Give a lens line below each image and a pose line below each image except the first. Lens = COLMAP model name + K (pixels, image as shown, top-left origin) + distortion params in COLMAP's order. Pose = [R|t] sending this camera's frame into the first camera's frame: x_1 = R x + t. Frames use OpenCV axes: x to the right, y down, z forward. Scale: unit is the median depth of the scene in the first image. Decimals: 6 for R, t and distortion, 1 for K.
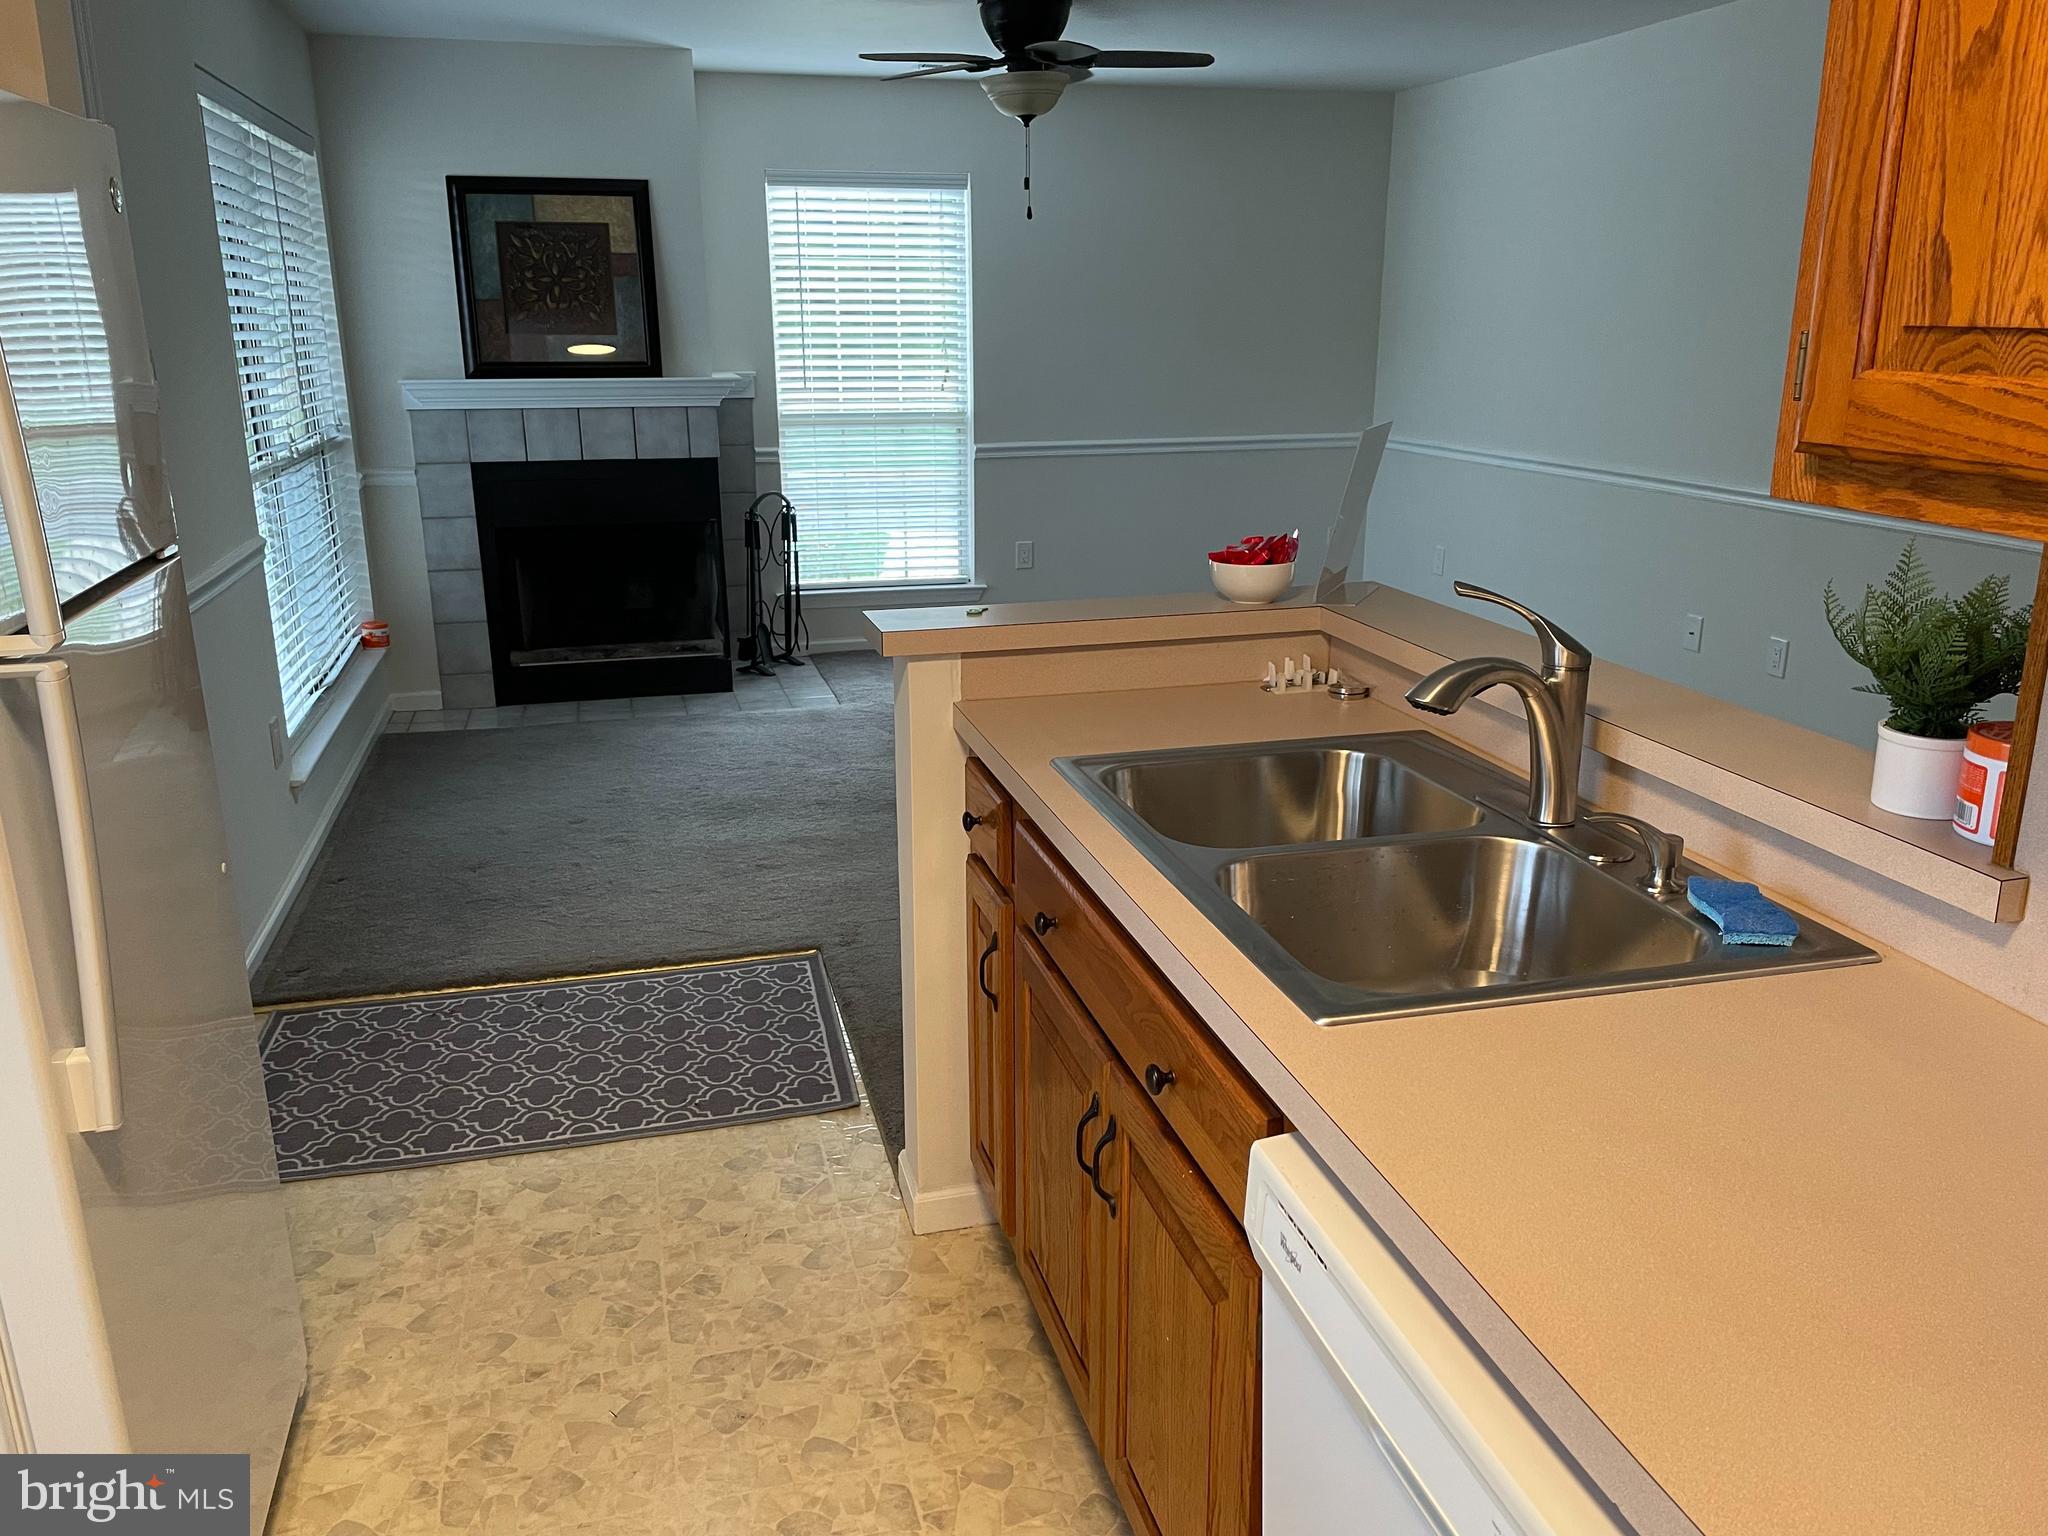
lens RADIAL K [[1565.2, 0, 1029.7], [0, 1565.2, 768.6], [0, 0, 1]] dist [0.070704, -0.090033]
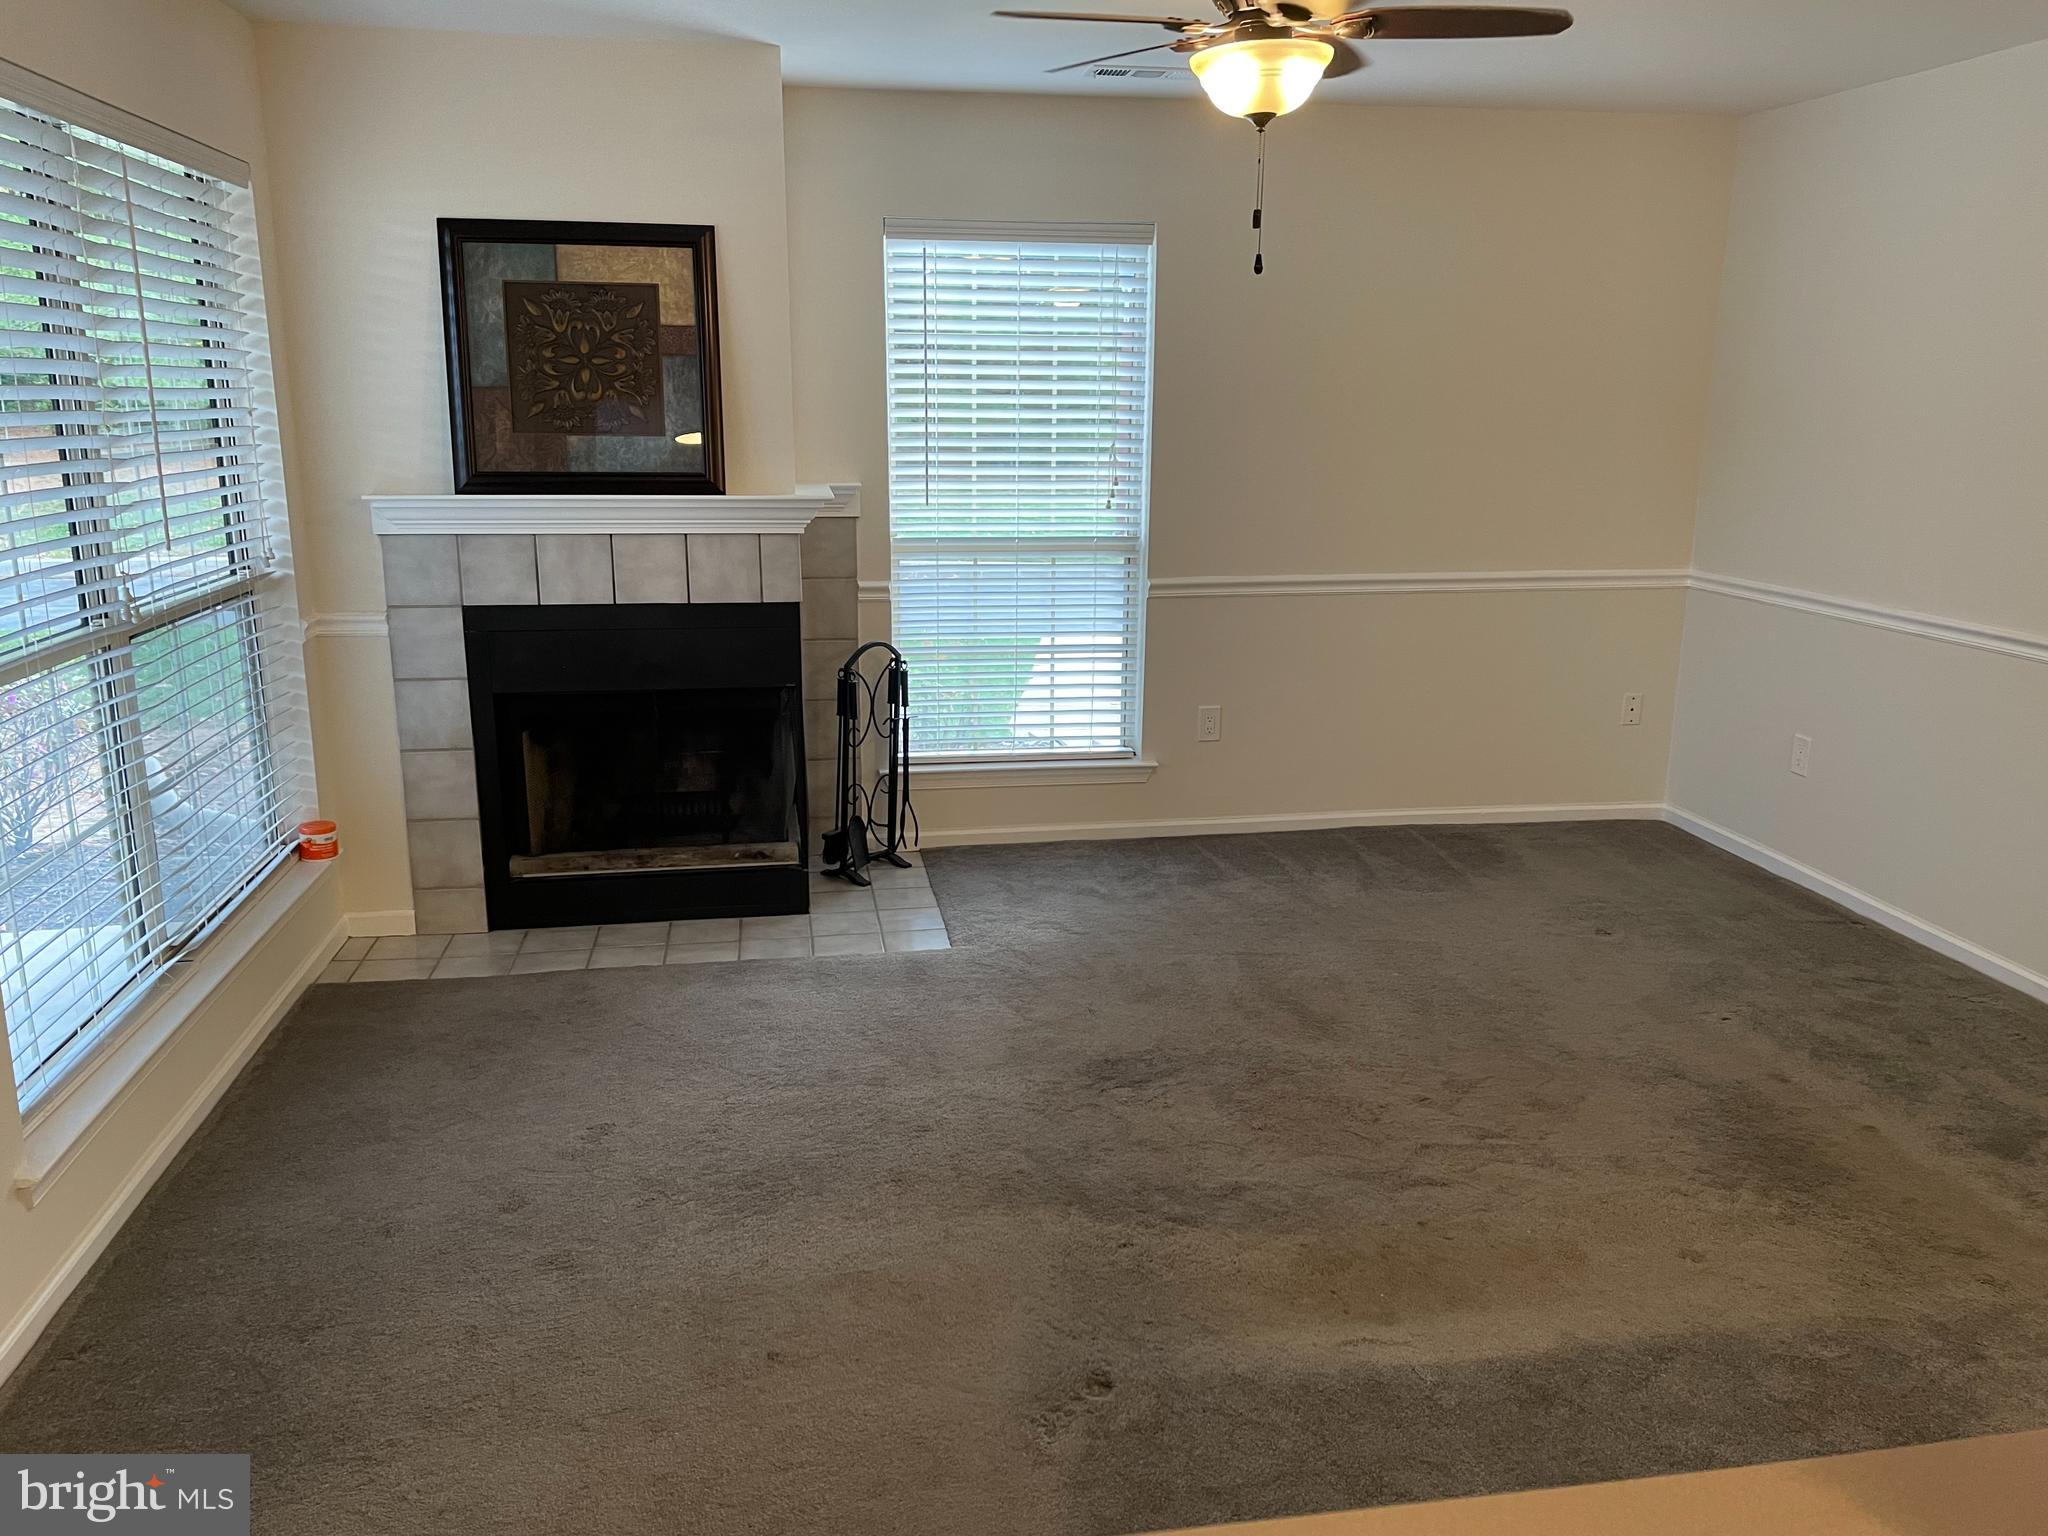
lens RADIAL K [[1565.2, 0, 1026.4], [0, 1565.2, 767.2], [0, 0, 1]] dist [0.070704, -0.090033]
pose [[0.994932, 0.033196, -0.094915, -0.021922], [-0.037772, 0.998189, -0.046829, -0.092140], [0.093188, 0.050177, 0.994383, 0.293186]]
